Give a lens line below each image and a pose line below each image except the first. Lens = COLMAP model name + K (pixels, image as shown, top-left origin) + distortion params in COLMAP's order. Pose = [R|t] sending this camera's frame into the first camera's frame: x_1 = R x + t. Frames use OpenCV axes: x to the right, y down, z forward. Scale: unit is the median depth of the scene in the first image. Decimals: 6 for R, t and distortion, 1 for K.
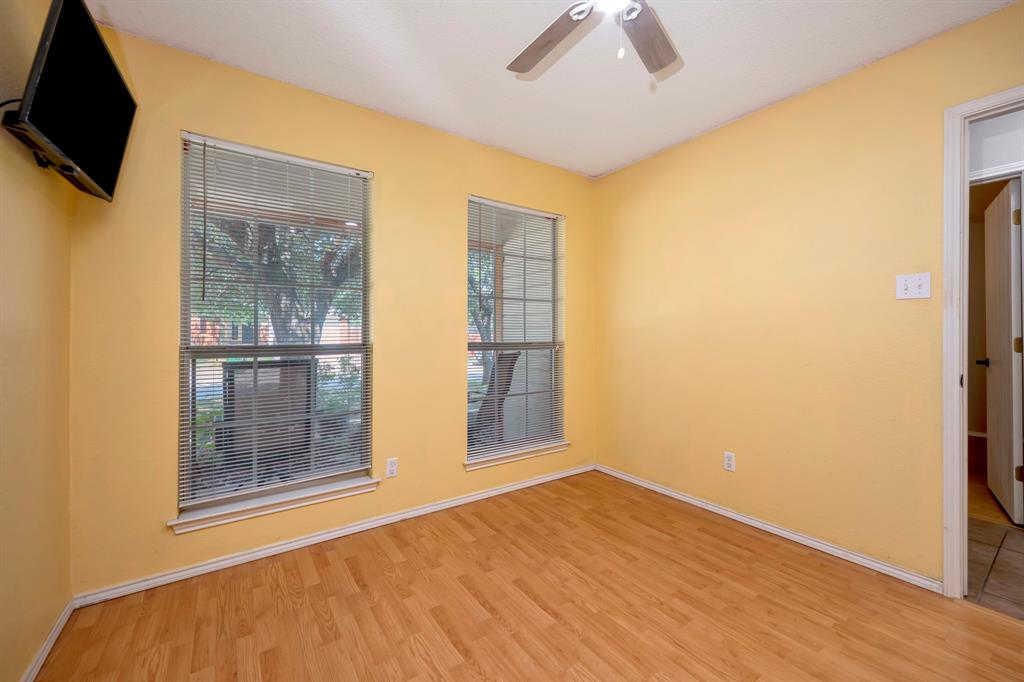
lens RADIAL K [[404.0, 0, 514.6], [0, 404.0, 336.3], [0, 0, 1]] dist [0.000264, -0.000377]
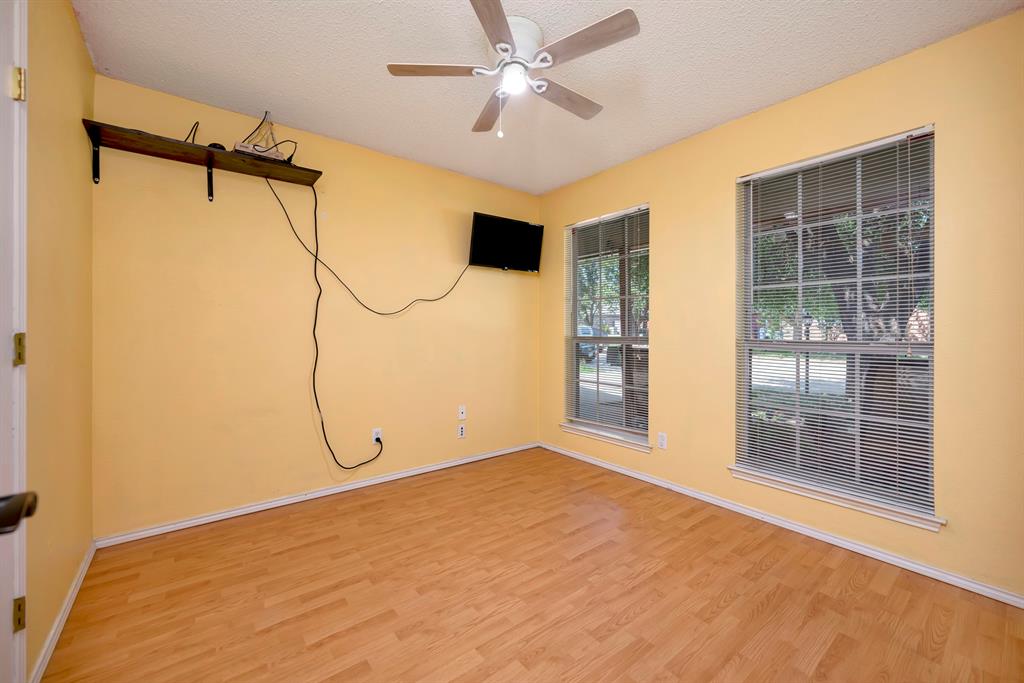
lens RADIAL K [[404.0, 0, 515.1], [0, 404.0, 334.4], [0, 0, 1]] dist [0.000264, -0.000377]
pose [[0.066839, 0.011594, -0.997696, 0.939282], [-0.004283, 0.999927, 0.011333, -0.003868], [0.997755, 0.003516, 0.066884, 0.525578]]
